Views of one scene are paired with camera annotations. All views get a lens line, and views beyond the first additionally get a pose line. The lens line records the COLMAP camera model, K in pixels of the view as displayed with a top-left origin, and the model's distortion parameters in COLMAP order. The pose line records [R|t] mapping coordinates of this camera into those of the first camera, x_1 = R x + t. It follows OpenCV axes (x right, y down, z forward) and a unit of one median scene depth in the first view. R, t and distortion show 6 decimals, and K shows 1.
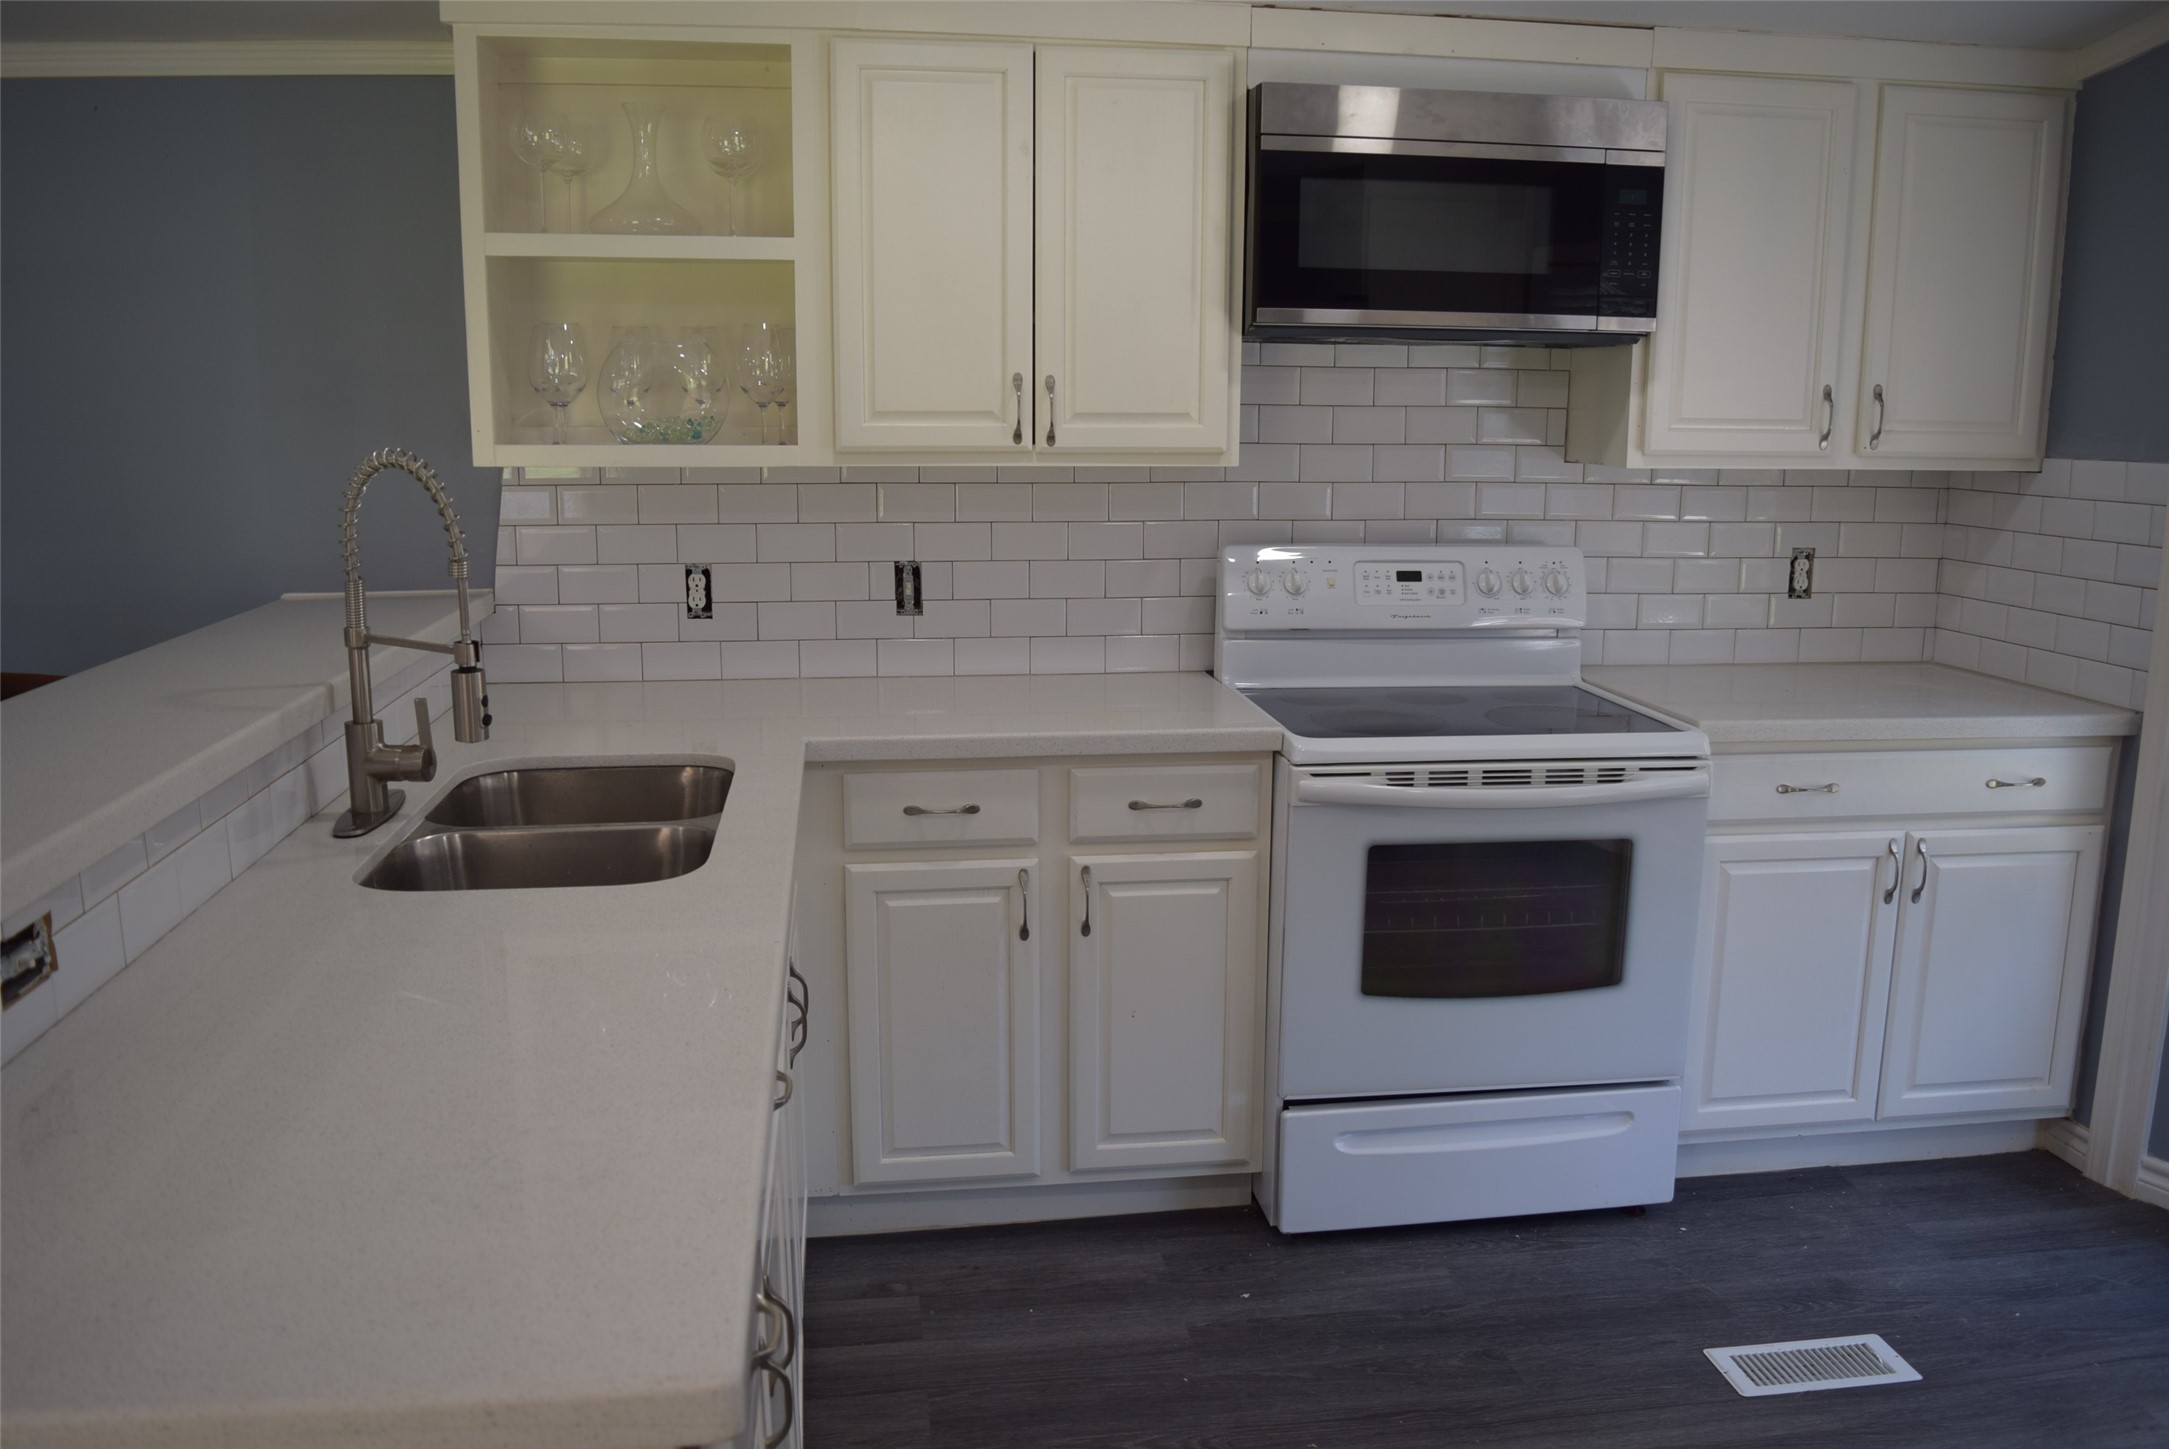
lens RADIAL K [[1710.7, 0, 1087.8], [0, 1710.7, 725.6], [0, 0, 1]] dist [-0.097800, 0.025145]
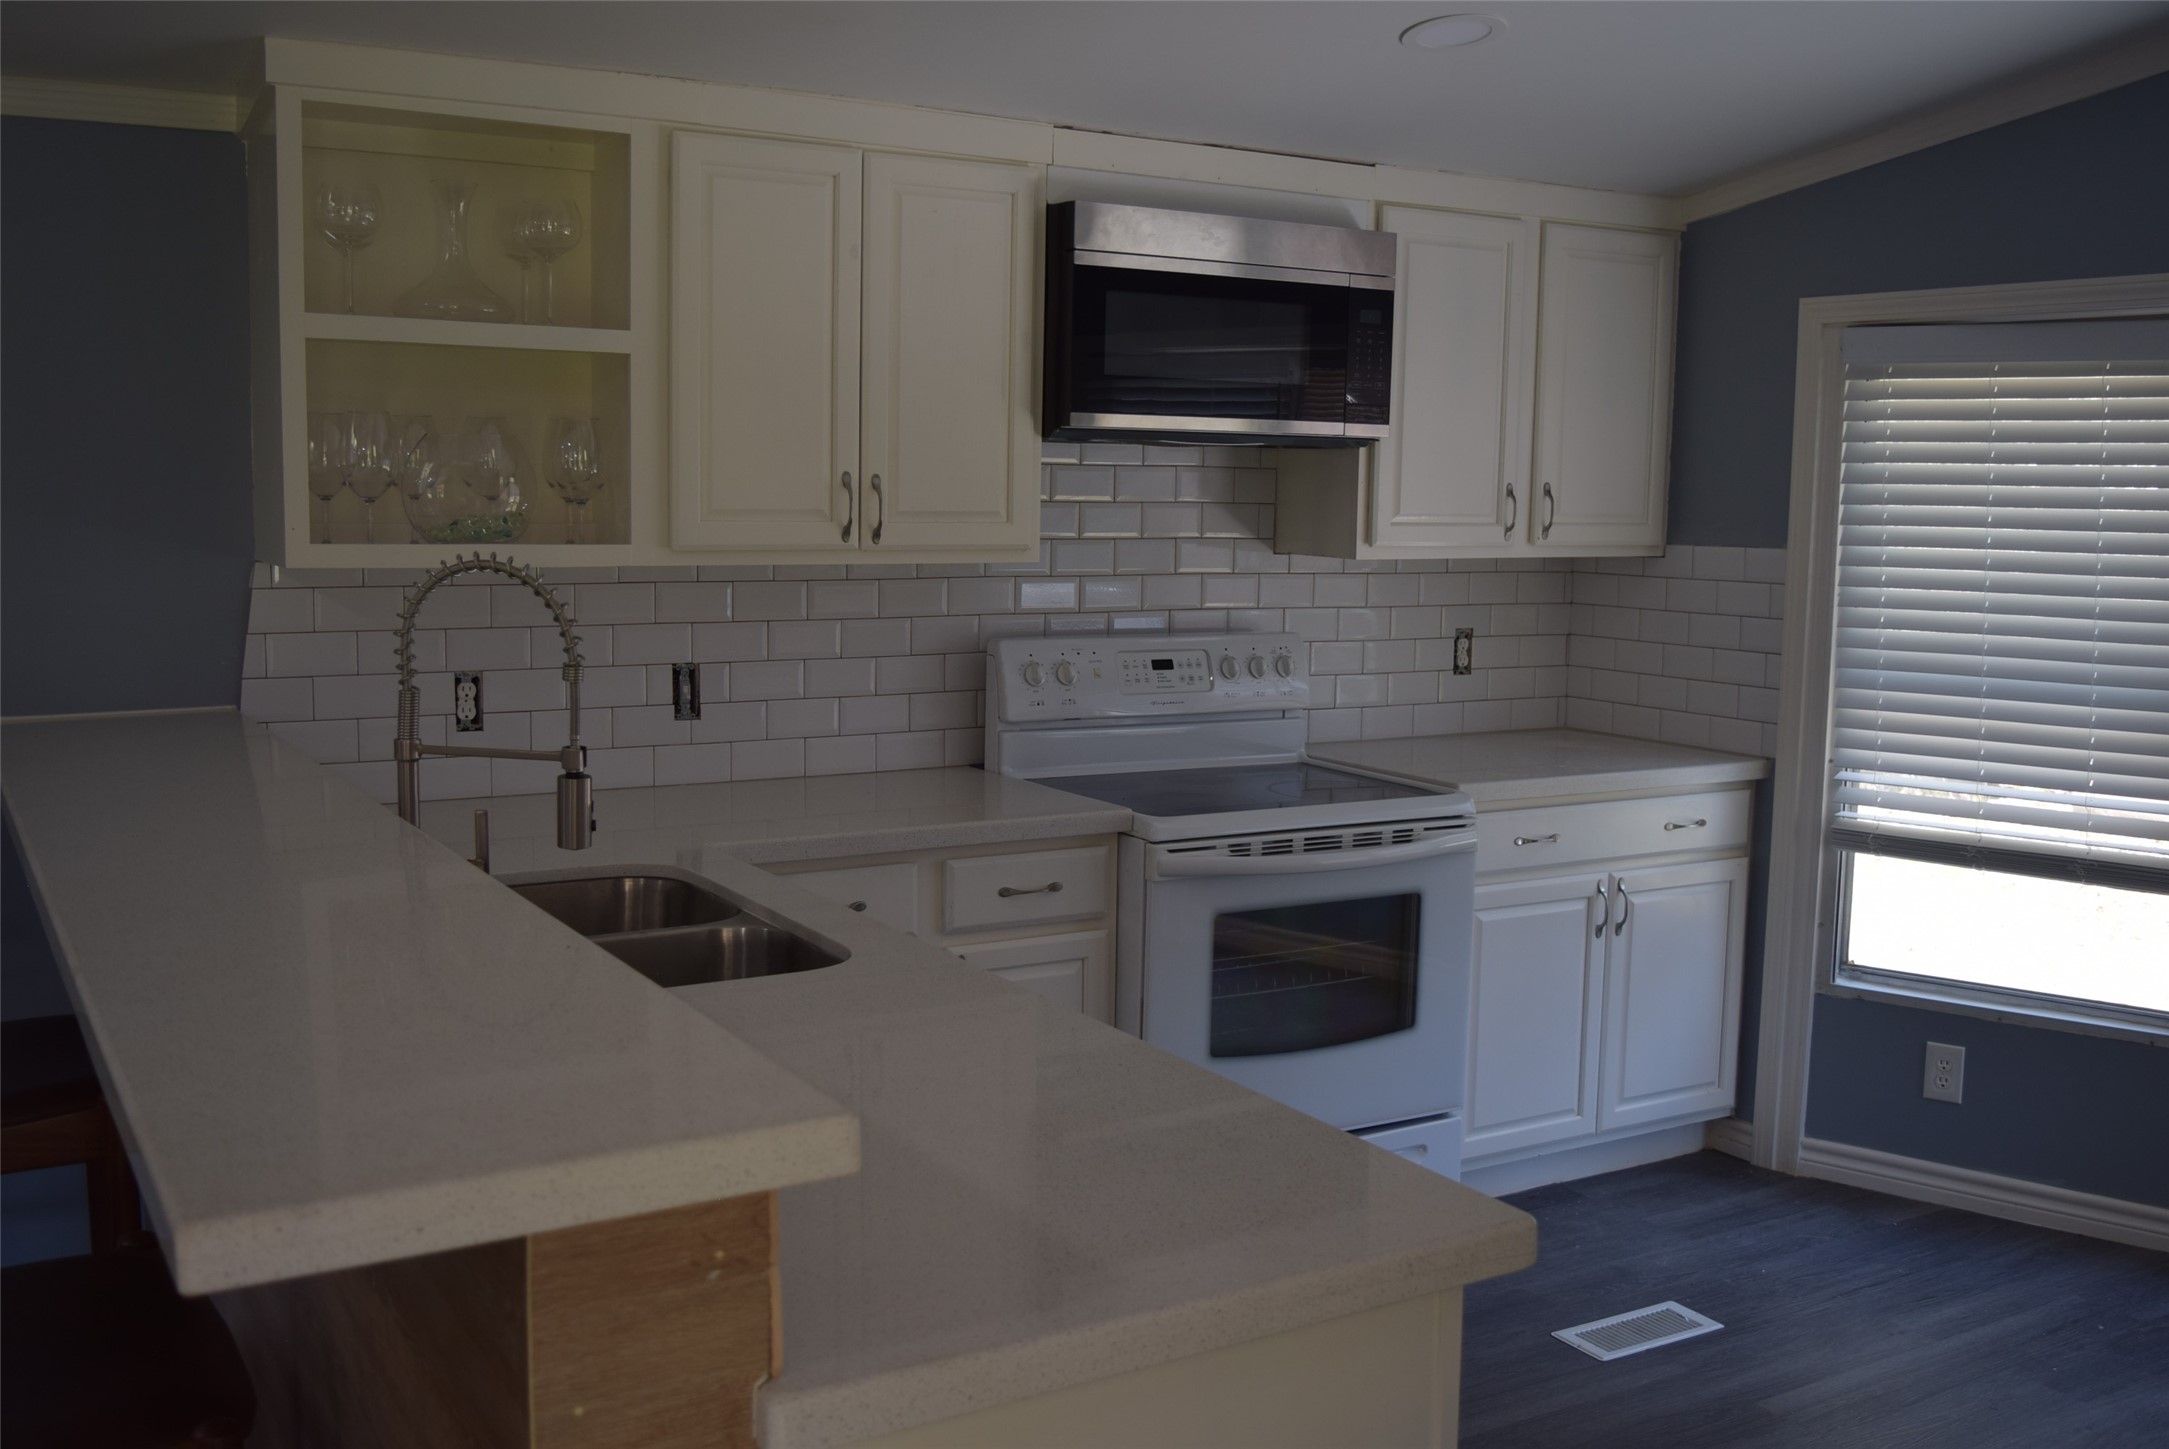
lens RADIAL K [[2022.7, 0, 1092.0], [0, 2022.7, 730.3], [0, 0, 1]] dist [-0.076479, 0.000000]
pose [[0.921169, -0.038709, 0.387232, -0.366432], [0.062475, 0.996844, -0.048970, 0.011529], [-0.384114, 0.069301, 0.920681, -0.135654]]
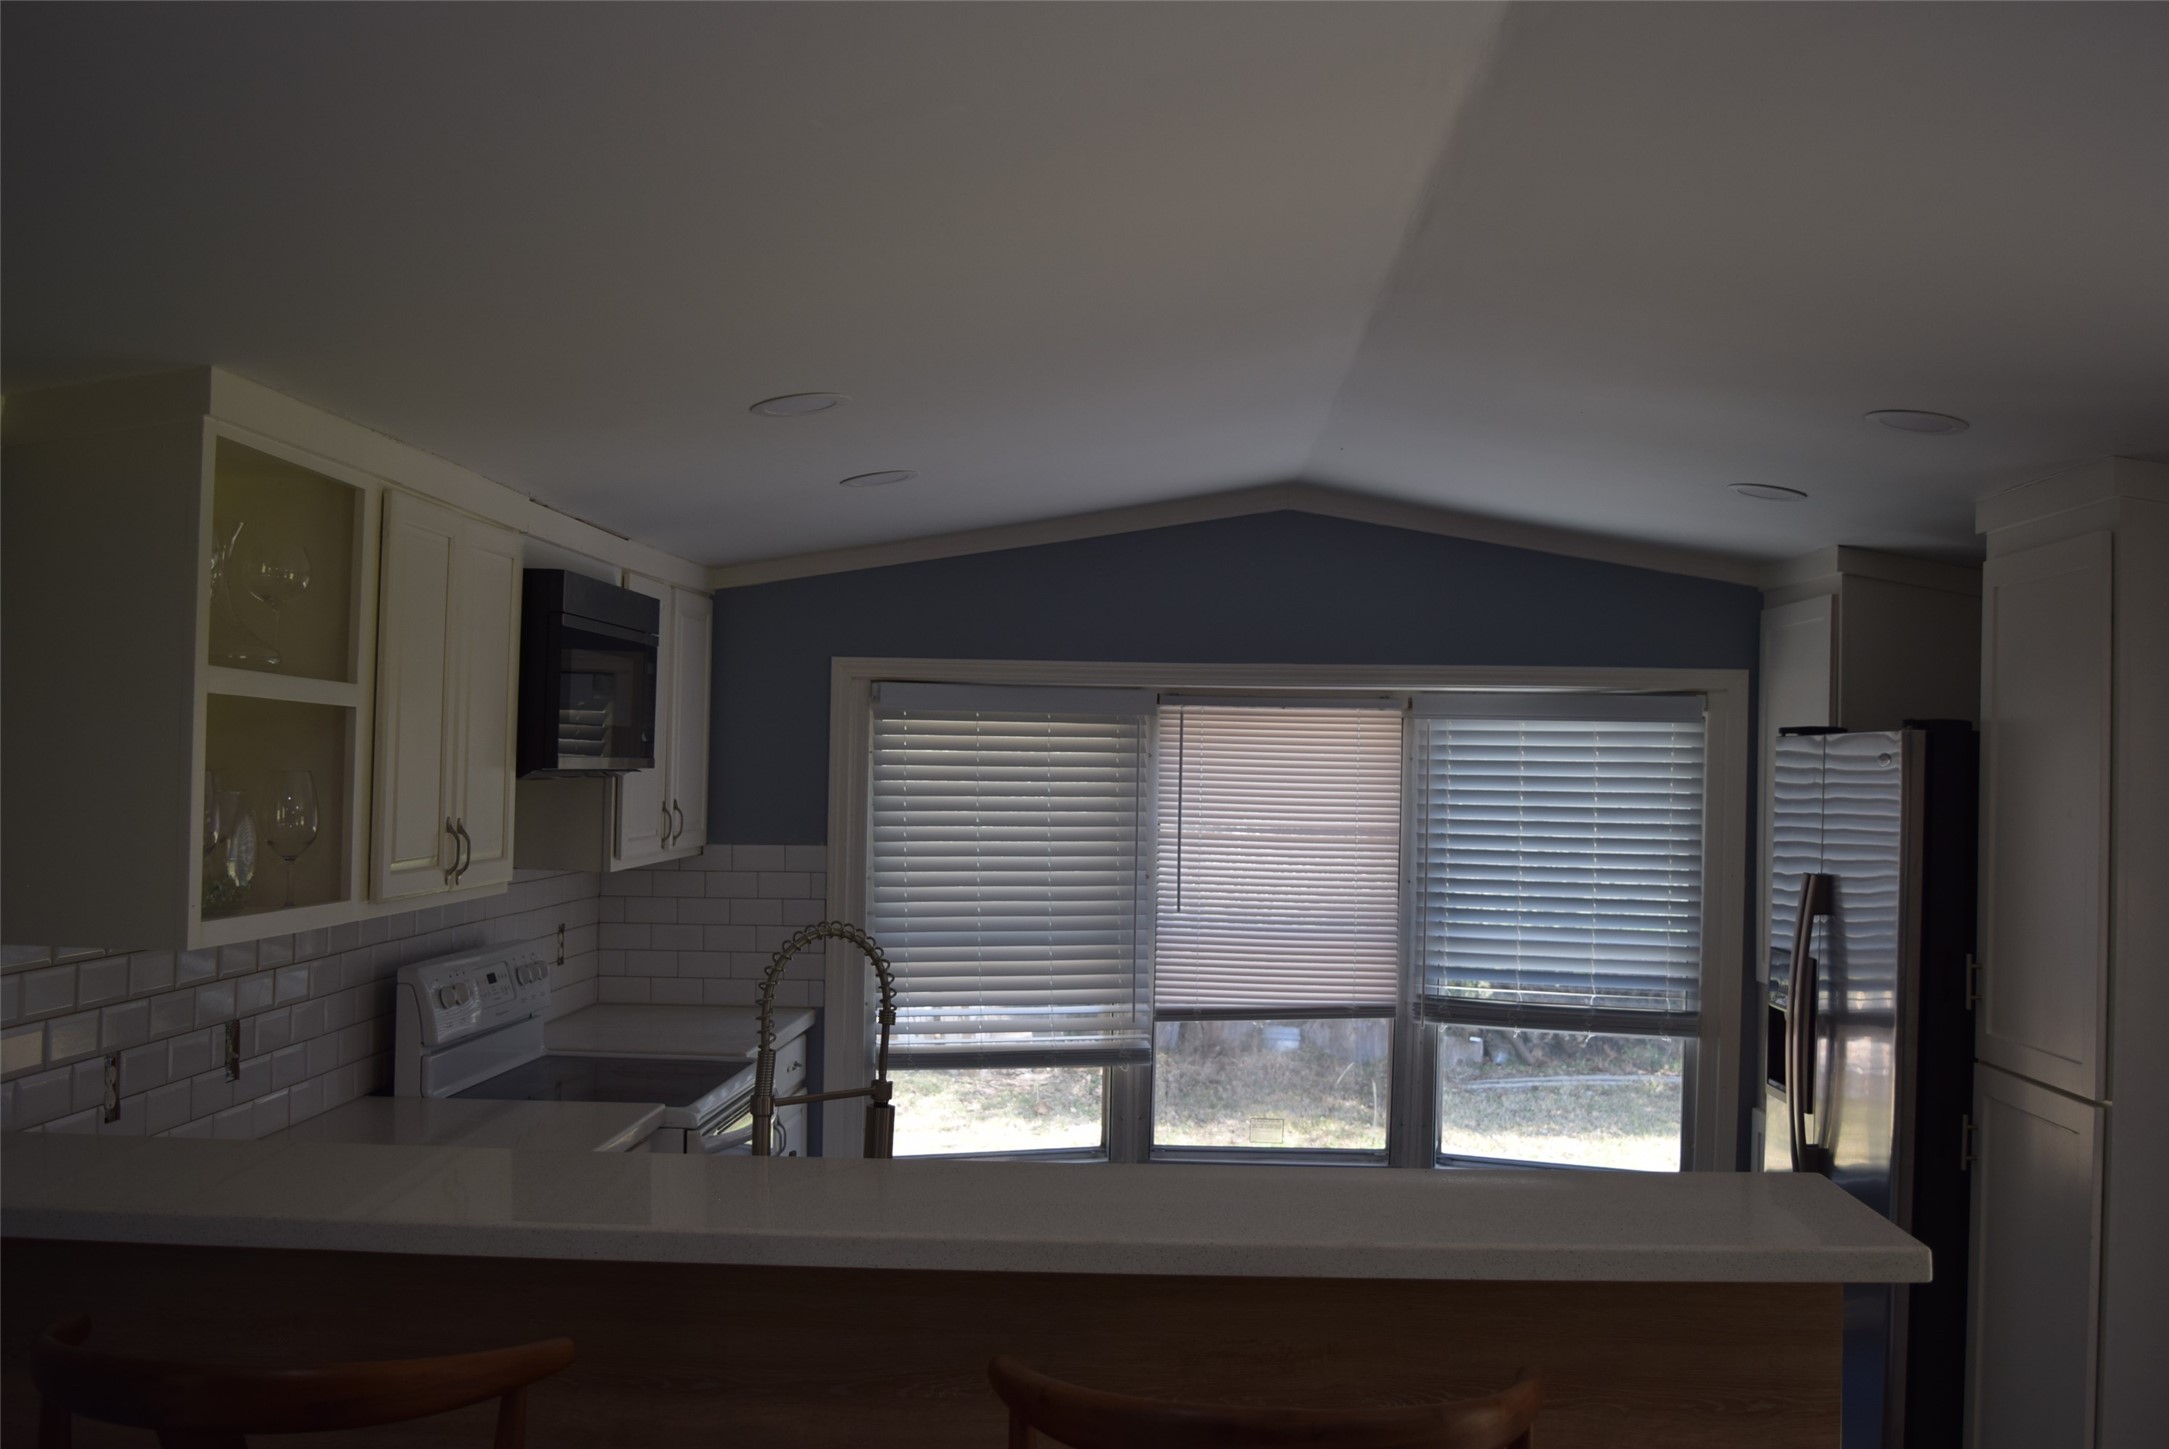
lens RADIAL K [[2022.7, 0, 1098.6], [0, 2022.7, 724.1], [0, 0, 1]] dist [-0.076479, 0.000000]
pose [[0.178039, 0.015638, 0.983899, -1.157288], [0.167404, 0.984817, -0.045945, -0.137668], [-0.969679, 0.172889, 0.172718, 0.384736]]
